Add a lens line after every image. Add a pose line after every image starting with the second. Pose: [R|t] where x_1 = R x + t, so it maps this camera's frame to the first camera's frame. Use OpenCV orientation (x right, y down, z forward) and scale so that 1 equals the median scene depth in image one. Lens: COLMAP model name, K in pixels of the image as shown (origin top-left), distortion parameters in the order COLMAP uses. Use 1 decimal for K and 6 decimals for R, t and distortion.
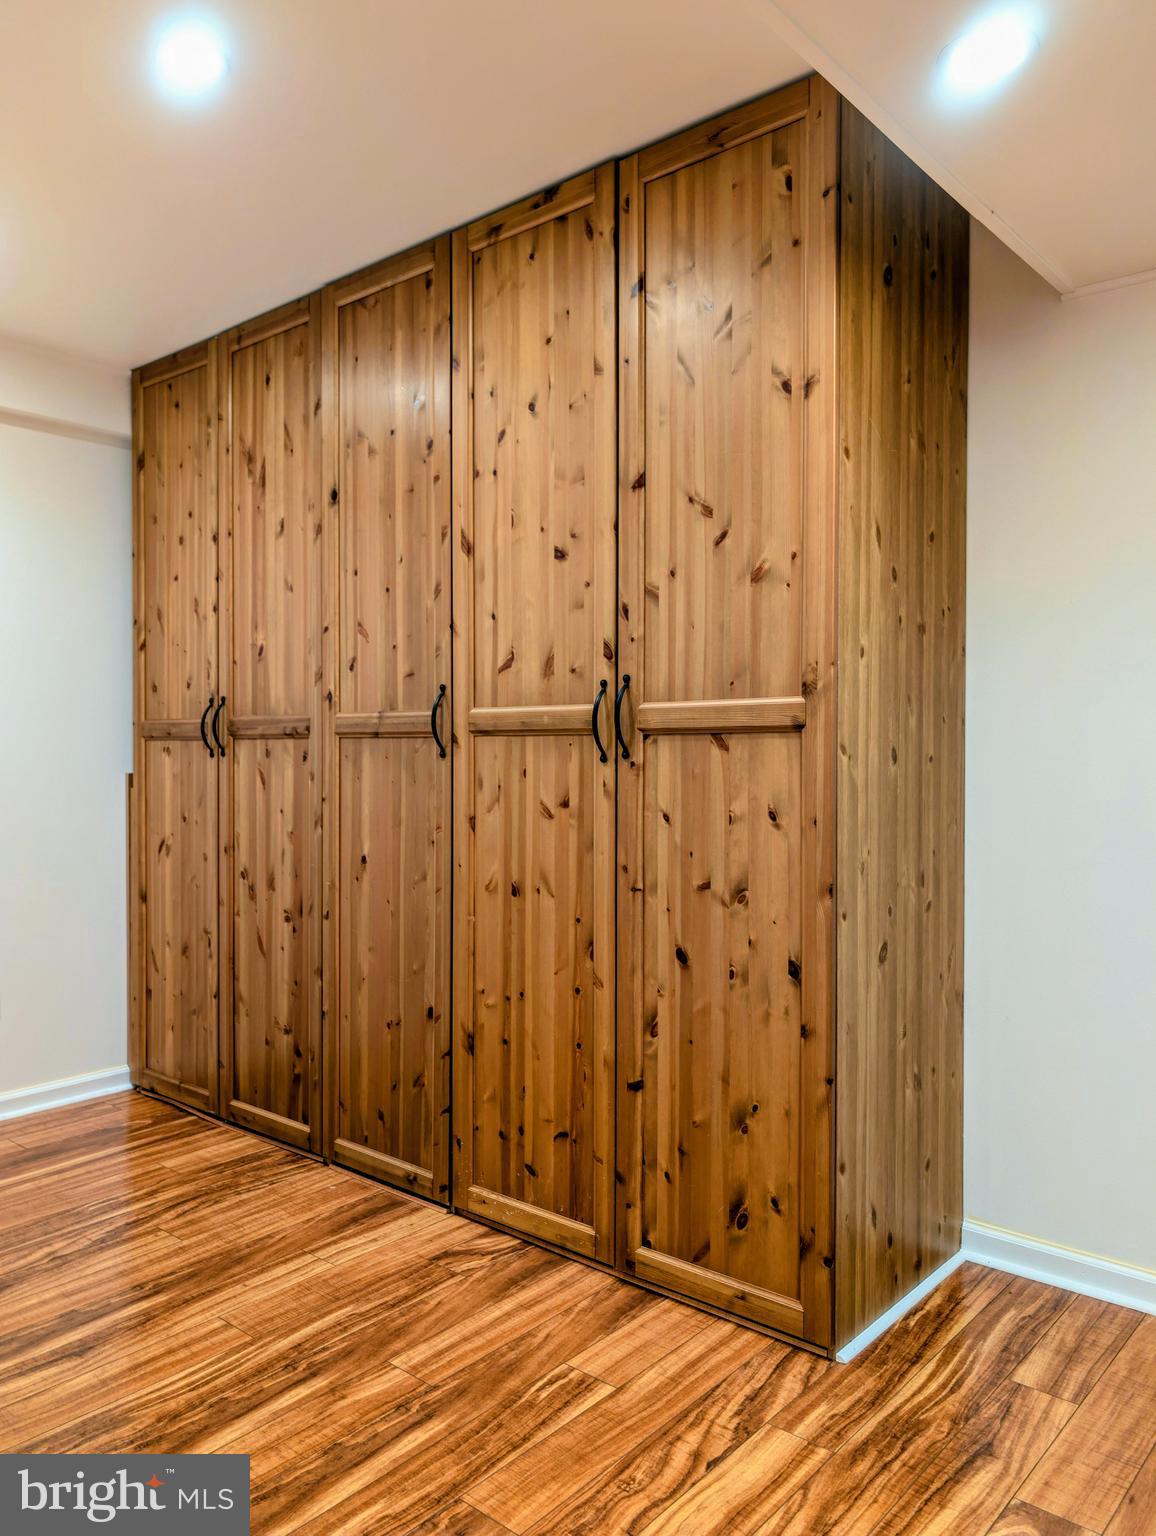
lens RADIAL K [[1120.5, 0, 580.6], [0, 1120.5, 767.0], [0, 0, 1]] dist [-0.000820, -0.006379]
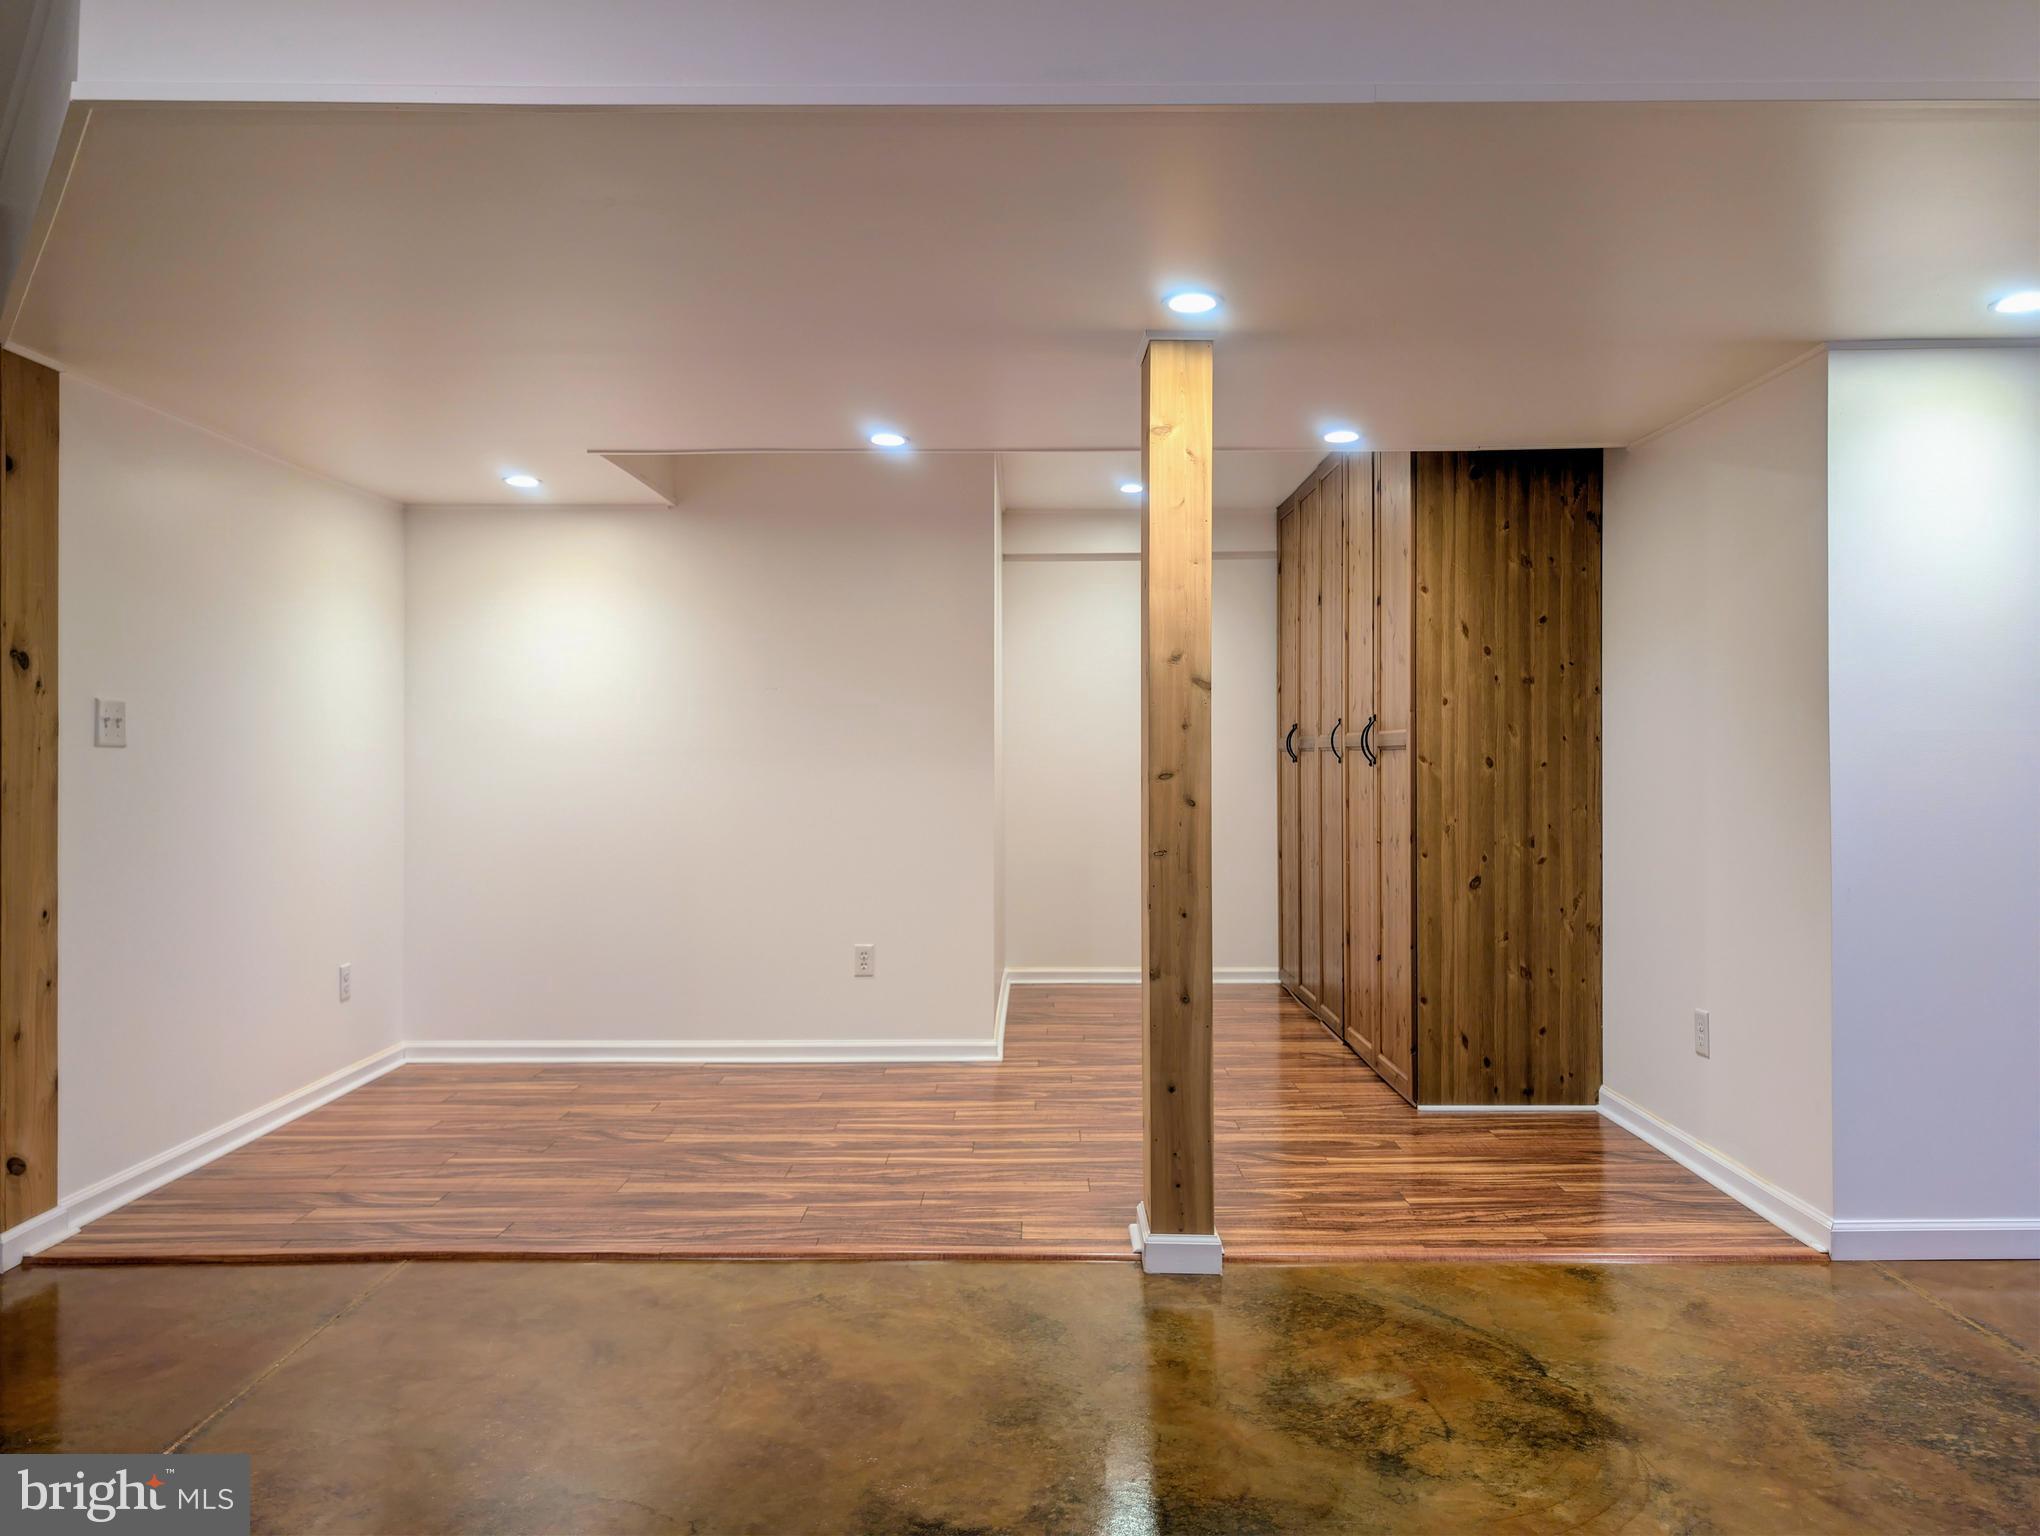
lens RADIAL K [[1483.4, 0, 1029.0], [0, 1483.4, 761.0], [0, 0, 1]] dist [0.013747, -0.029964]
pose [[0.645186, 0.000795, -0.764025, 1.384221], [-0.006406, 0.999970, -0.004368, 0.001093], [0.763998, 0.007712, 0.645172, -0.829690]]
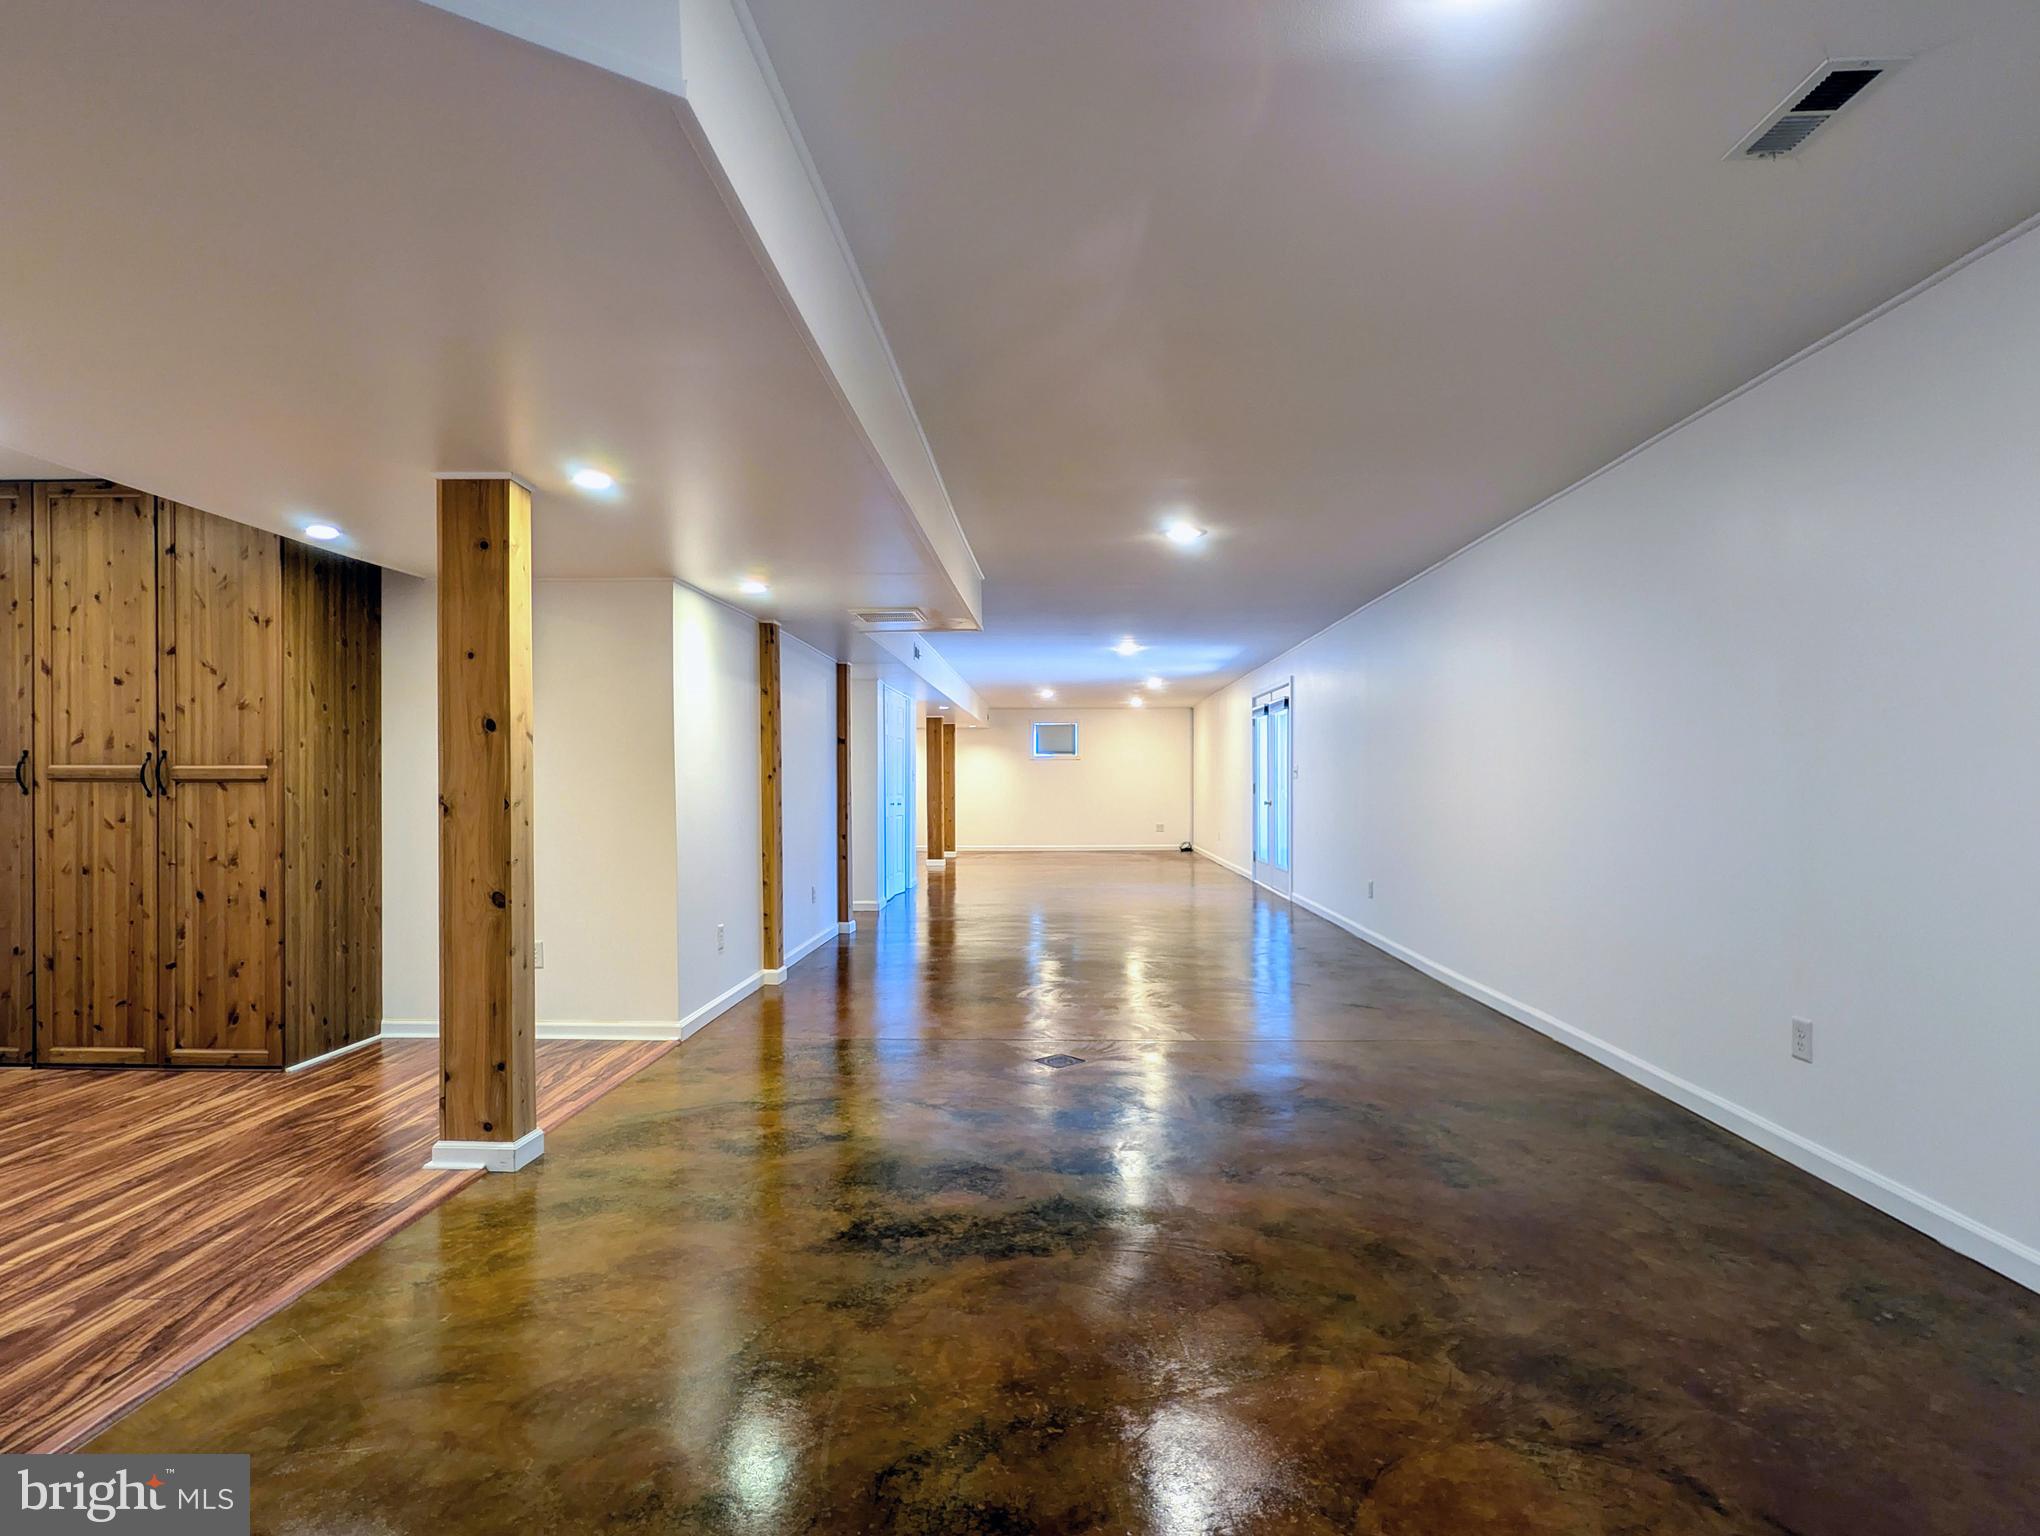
lens RADIAL K [[1057.6, 0, 1045.4], [0, 1057.6, 787.7], [0, 0, 1]] dist [-0.004432, 0.000814]
pose [[0.775098, -0.004386, 0.631826, 0.068041], [0.007588, 0.999968, -0.002367, -0.004075], [-0.631795, 0.006629, 0.775107, -1.307413]]
